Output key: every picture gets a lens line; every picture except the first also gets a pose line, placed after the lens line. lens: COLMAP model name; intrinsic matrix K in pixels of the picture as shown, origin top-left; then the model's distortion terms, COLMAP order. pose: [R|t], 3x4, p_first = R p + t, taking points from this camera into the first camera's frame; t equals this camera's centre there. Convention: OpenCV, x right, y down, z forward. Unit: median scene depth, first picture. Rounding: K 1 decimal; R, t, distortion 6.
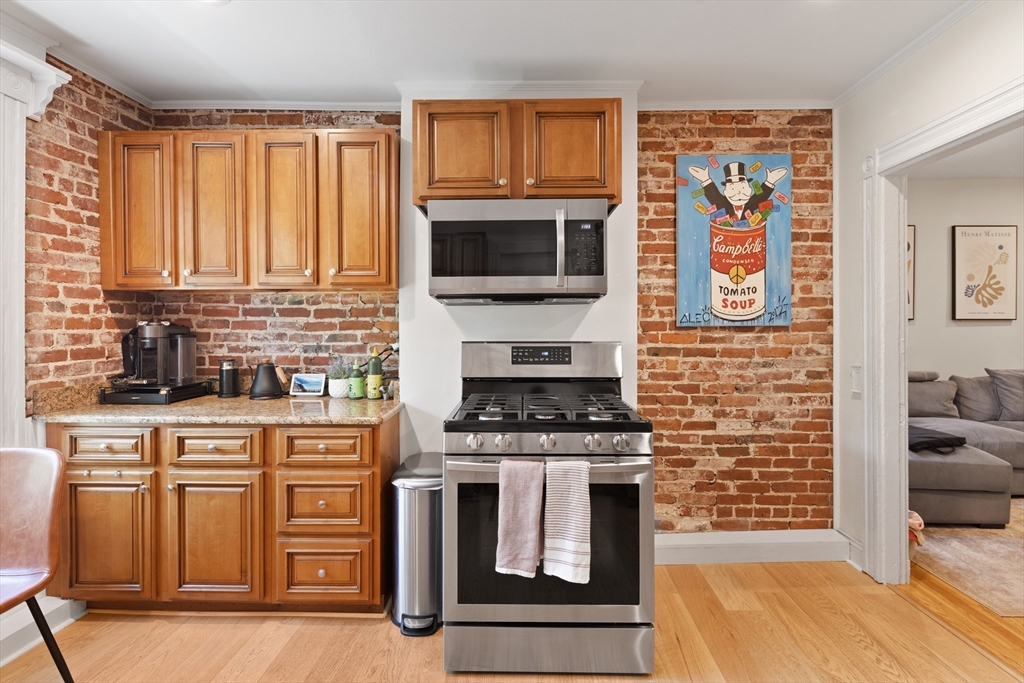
lens RADIAL K [[496.4, 0, 516.4], [0, 496.4, 330.6], [0, 0, 1]] dist [0.000384, -0.000086]
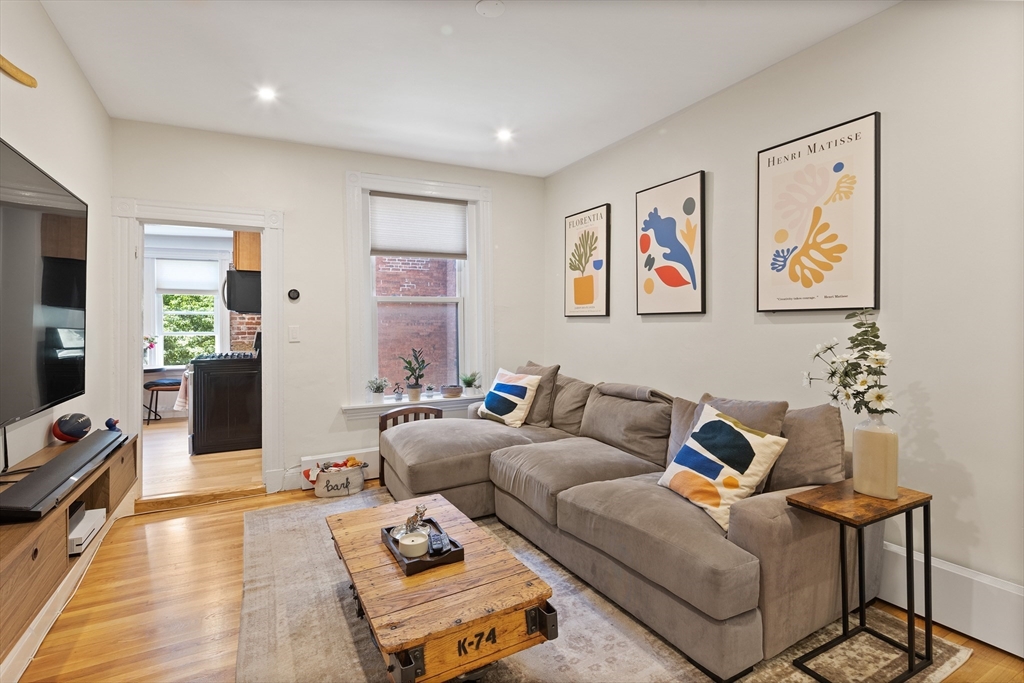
lens RADIAL K [[496.4, 0, 516.4], [0, 496.4, 330.6], [0, 0, 1]] dist [0.000384, -0.000086]
pose [[0.477383, 0.010820, -0.878629, 2.228371], [-0.006336, 0.999941, 0.008871, -0.006025], [0.878672, 0.001332, 0.477423, 0.827251]]
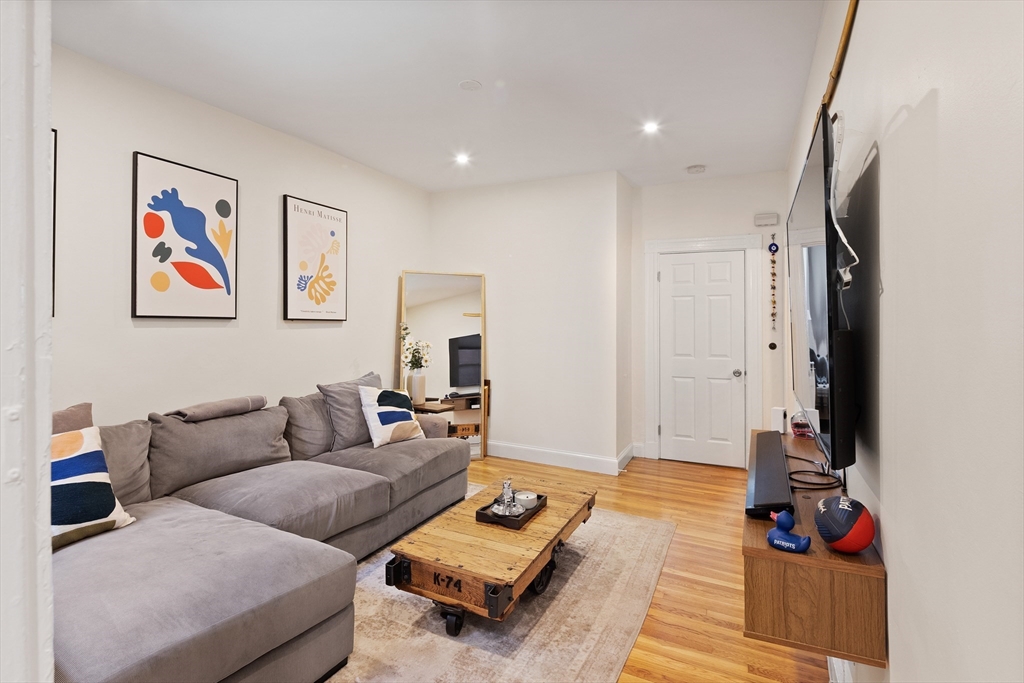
lens RADIAL K [[509.4, 0, 511.4], [0, 509.4, 322.2], [0, 0, 1]] dist [-0.000754, -0.000170]
pose [[0.430859, 0.009156, 0.902373, 0.593485], [0.004571, 0.999914, -0.012328, -0.013257], [-0.902408, 0.009436, 0.430780, 0.642026]]
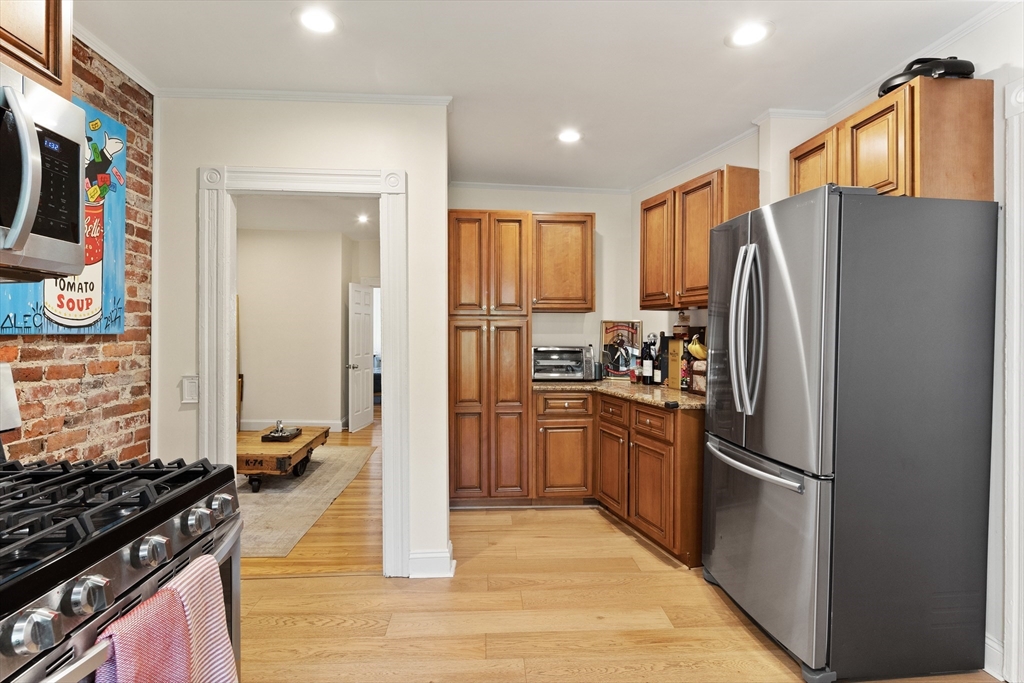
lens RADIAL K [[505.8, 0, 506.3], [0, 505.8, 334.2], [0, 0, 1]] dist [-0.001259, -0.000266]
pose [[-0.079232, 0.004480, 0.996846, -0.331226], [0.005222, 0.999978, -0.004079, -0.003010], [-0.996843, 0.004882, -0.079254, 0.429136]]
